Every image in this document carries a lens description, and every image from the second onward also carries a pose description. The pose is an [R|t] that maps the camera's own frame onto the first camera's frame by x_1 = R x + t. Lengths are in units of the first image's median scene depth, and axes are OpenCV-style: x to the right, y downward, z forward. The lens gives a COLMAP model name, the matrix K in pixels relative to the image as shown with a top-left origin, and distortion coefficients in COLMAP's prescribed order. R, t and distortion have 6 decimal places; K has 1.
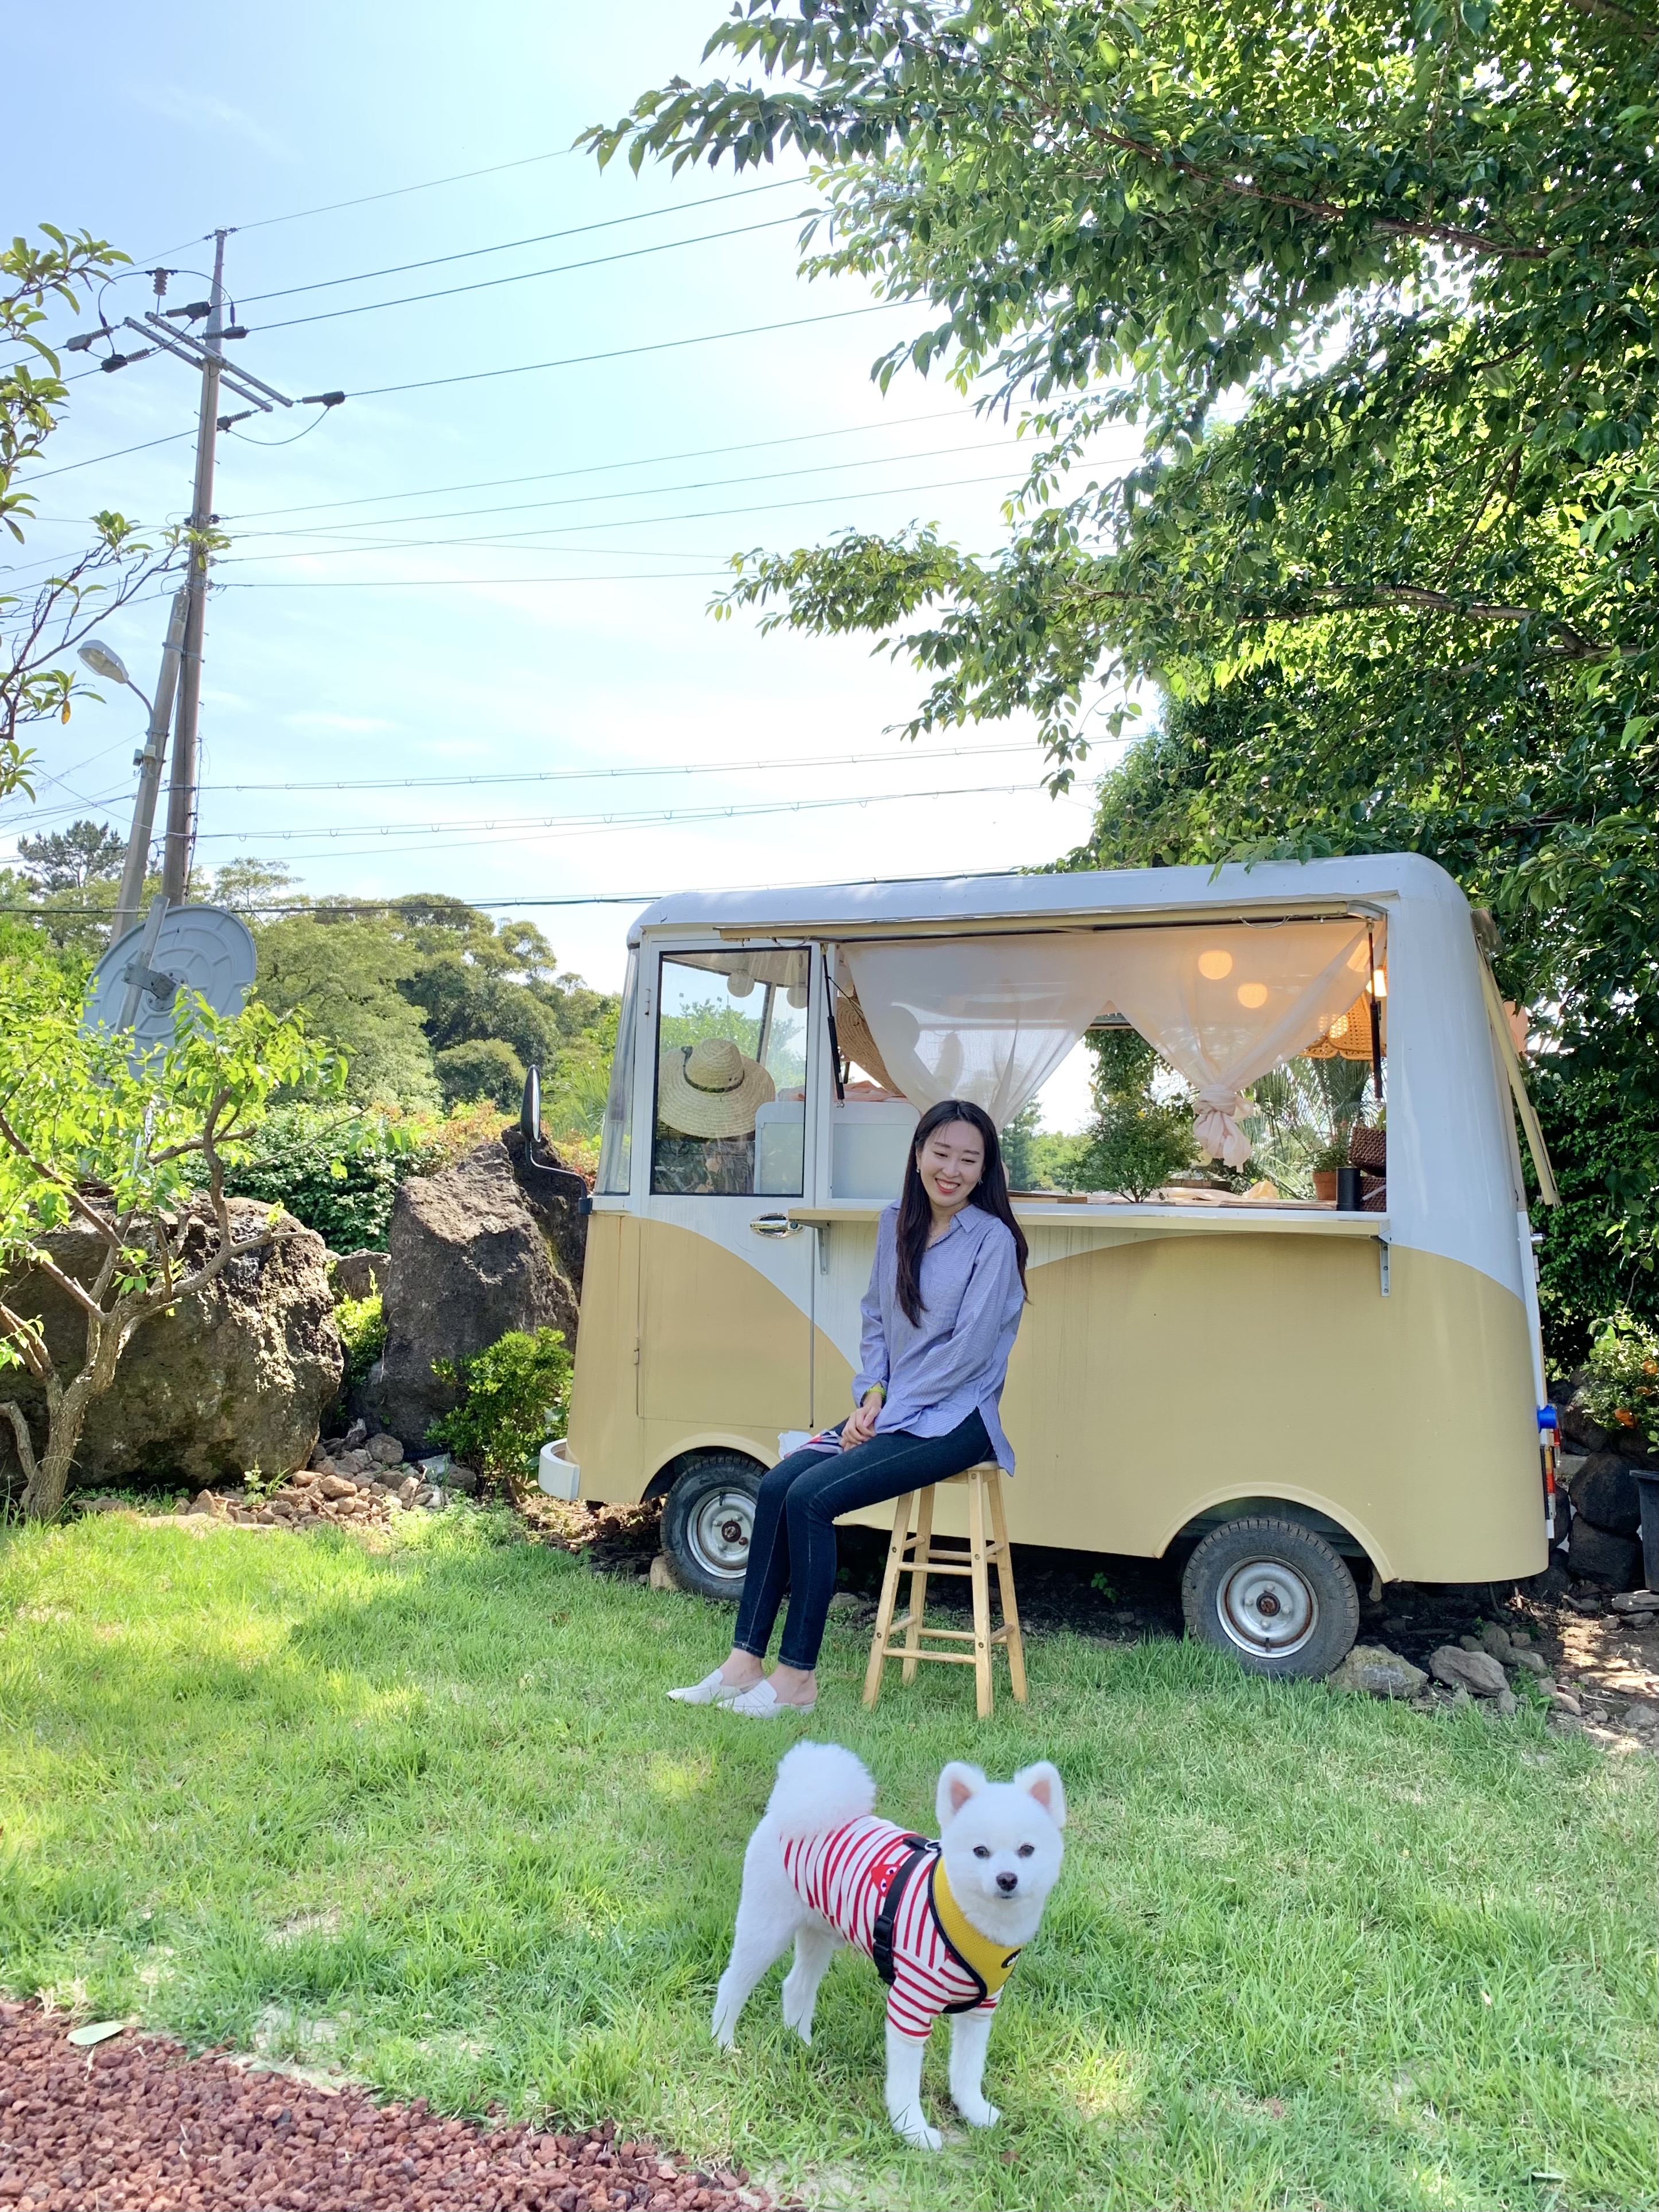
lens RADIAL K [[1701.9, 0, 838.0], [0, 1701.9, 1114.3], [0, 0, 1]] dist [0.020802, -0.013464]
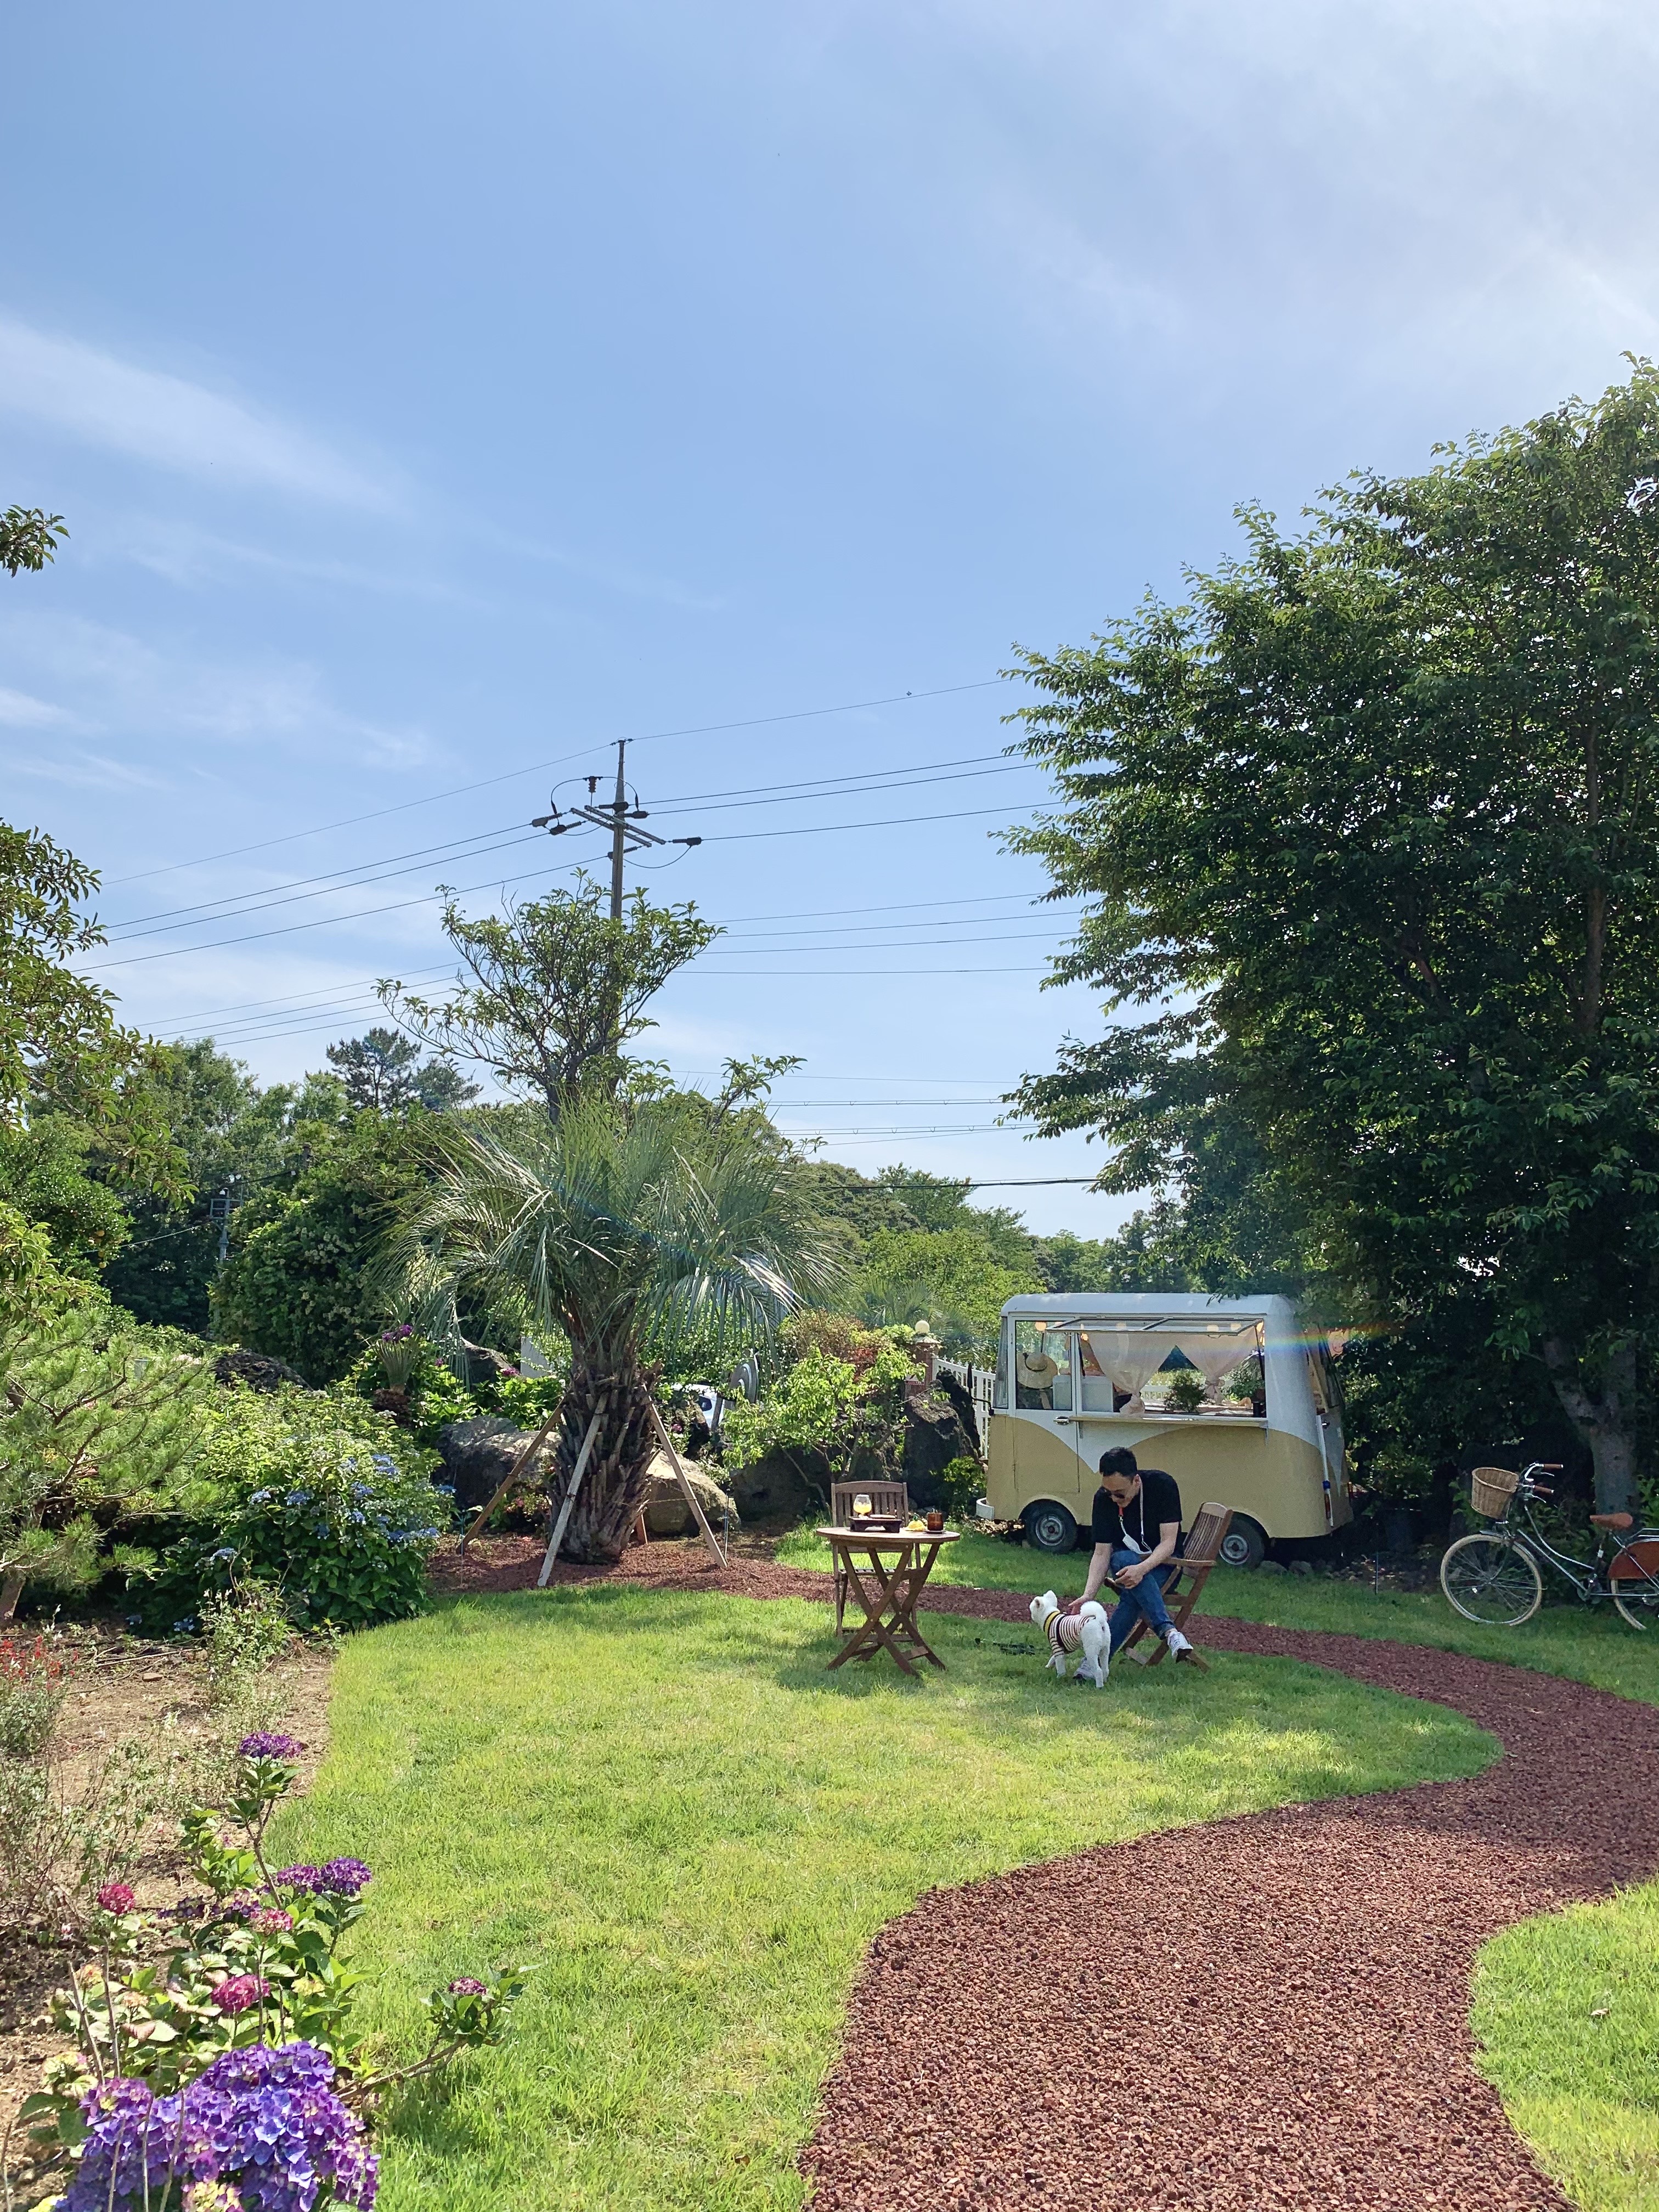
lens RADIAL K [[1701.9, 0, 814.9], [0, 1701.9, 1094.7], [0, 0, 1]] dist [0.020802, -0.013464]
pose [[0.993896, -0.031947, -0.105592, -0.034679], [0.023376, 0.996405, -0.081432, -0.068089], [0.107814, 0.078466, 0.991070, -0.513338]]
